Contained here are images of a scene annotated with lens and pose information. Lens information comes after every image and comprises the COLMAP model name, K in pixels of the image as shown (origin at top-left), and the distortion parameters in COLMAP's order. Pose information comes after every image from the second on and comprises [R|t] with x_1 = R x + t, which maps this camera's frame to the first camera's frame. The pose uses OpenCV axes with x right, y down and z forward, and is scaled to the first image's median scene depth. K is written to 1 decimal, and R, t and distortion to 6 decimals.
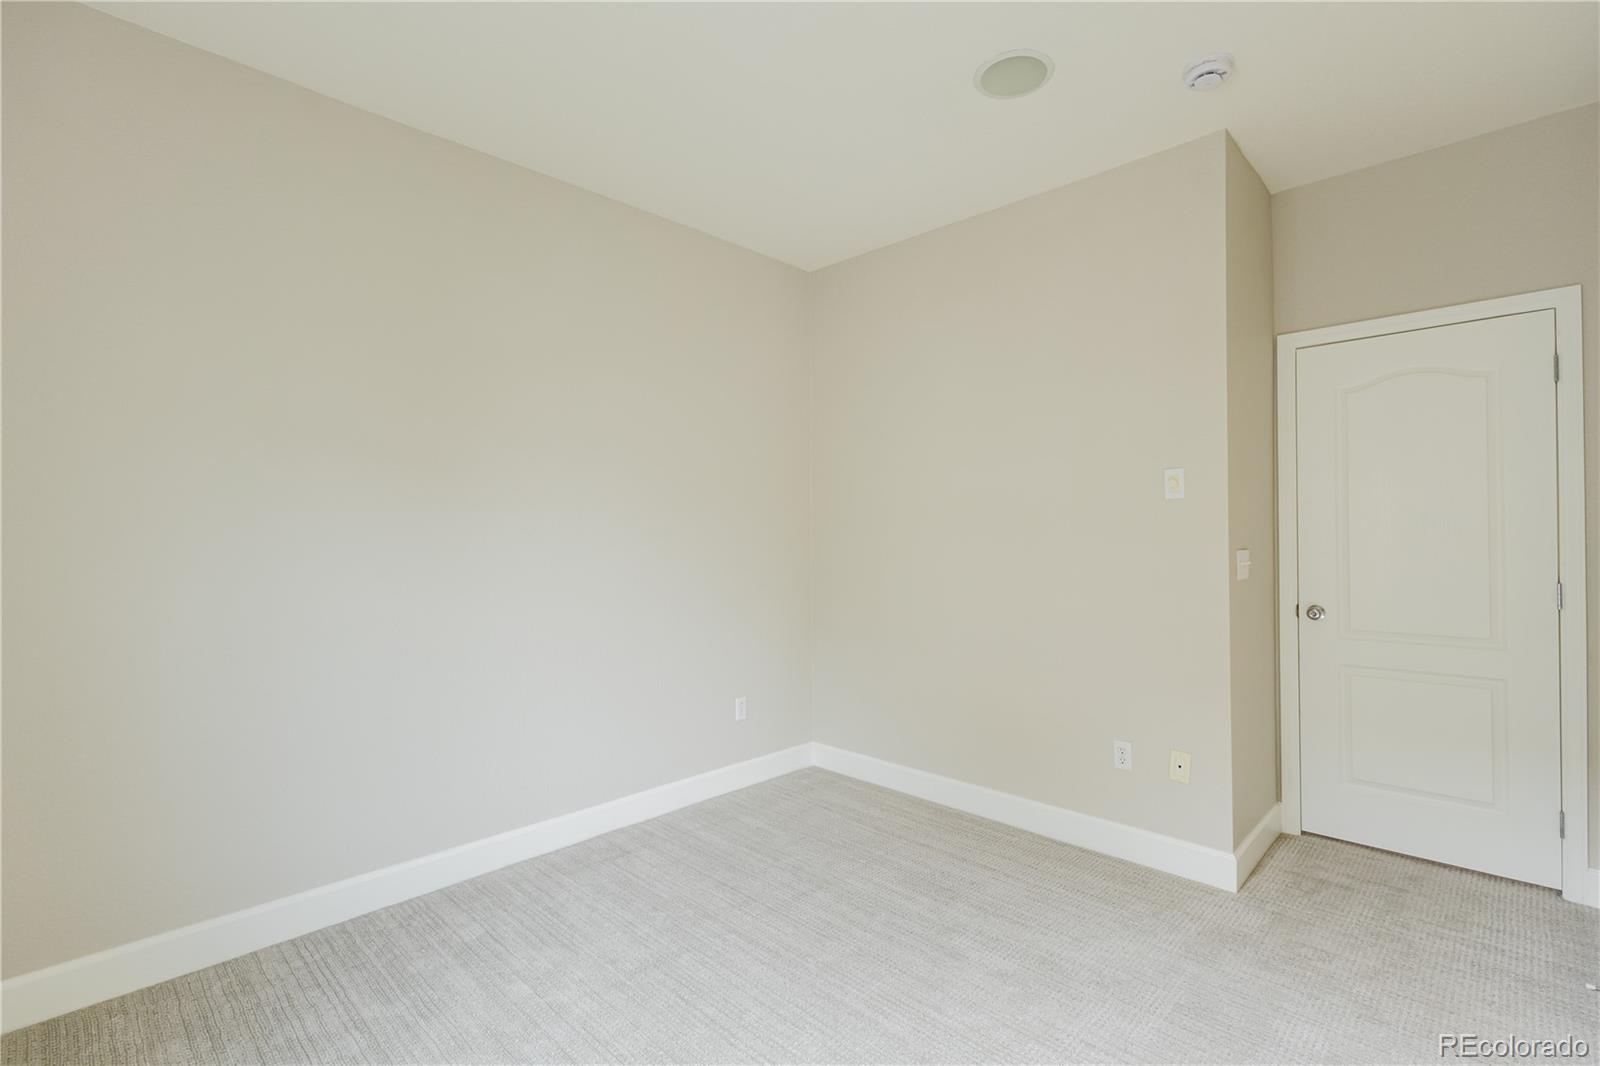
lens RADIAL K [[732.3, 0, 801.2], [0, 732.3, 531.9], [0, 0, 1]] dist [-0.001146, 0.000962]
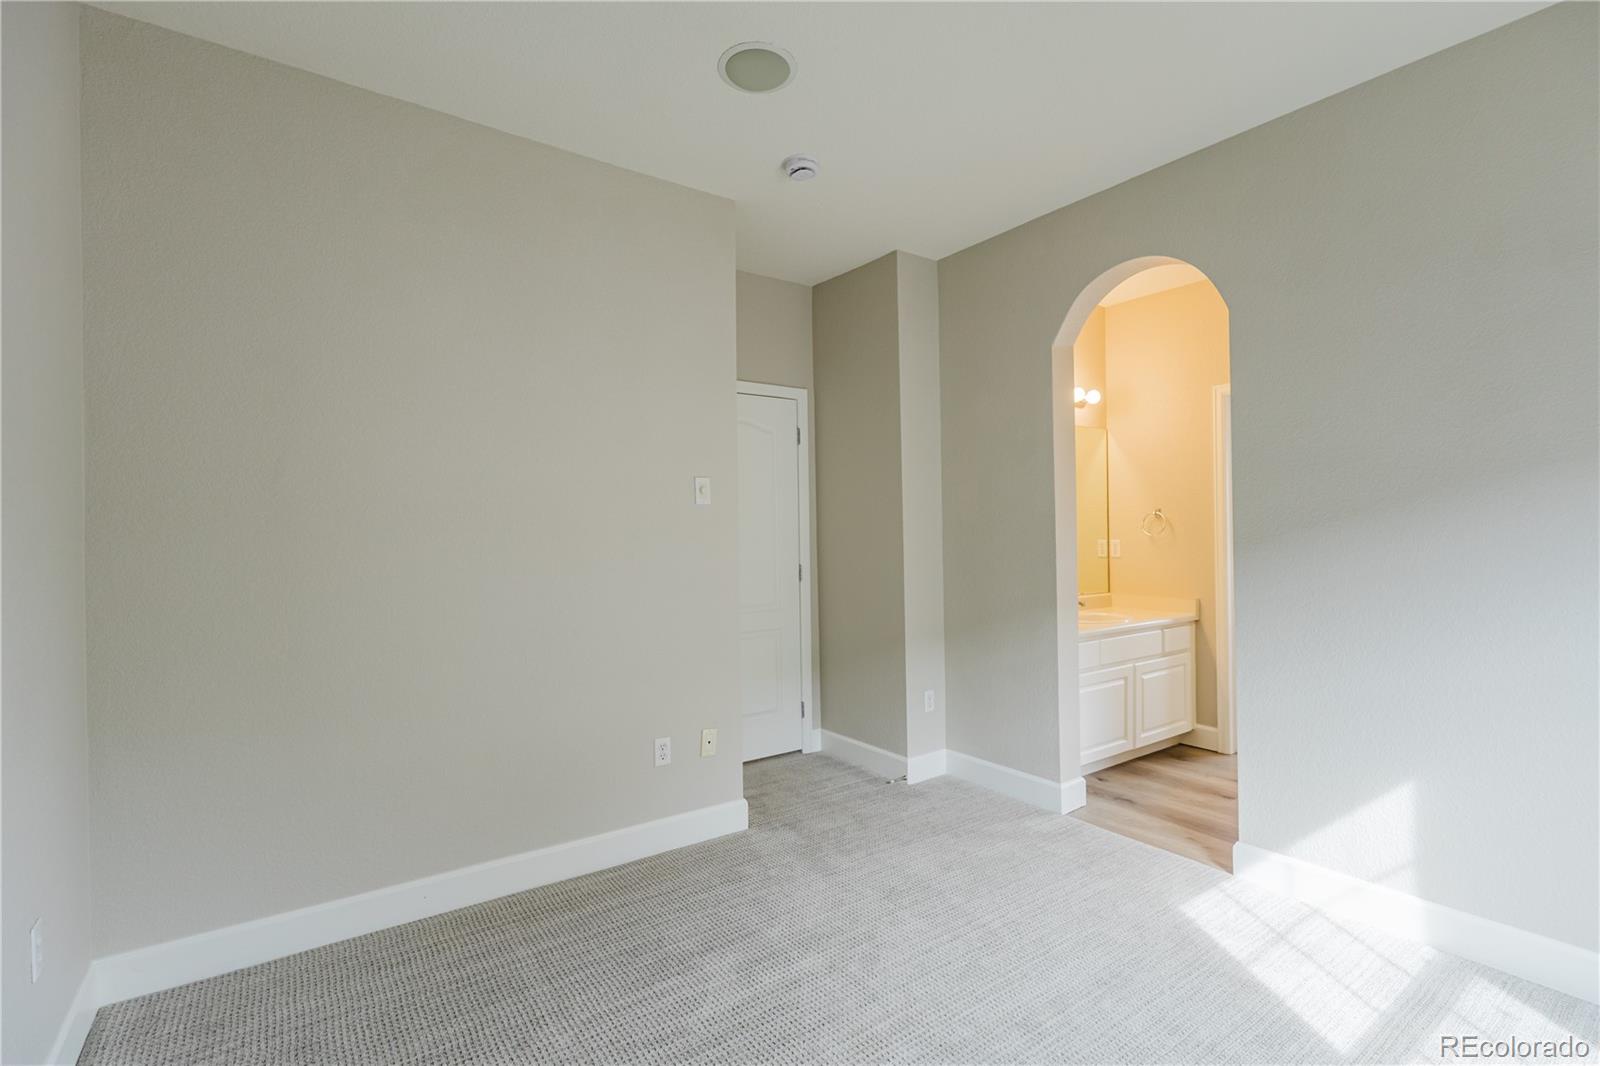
lens RADIAL K [[732.3, 0, 801.3], [0, 732.3, 532.1], [0, 0, 1]] dist [-0.001146, 0.000962]
pose [[0.175475, 0.004461, 0.984474, -0.605658], [-0.000127, 0.999990, -0.004509, 0.001890], [-0.984484, 0.000667, 0.175474, 0.702852]]
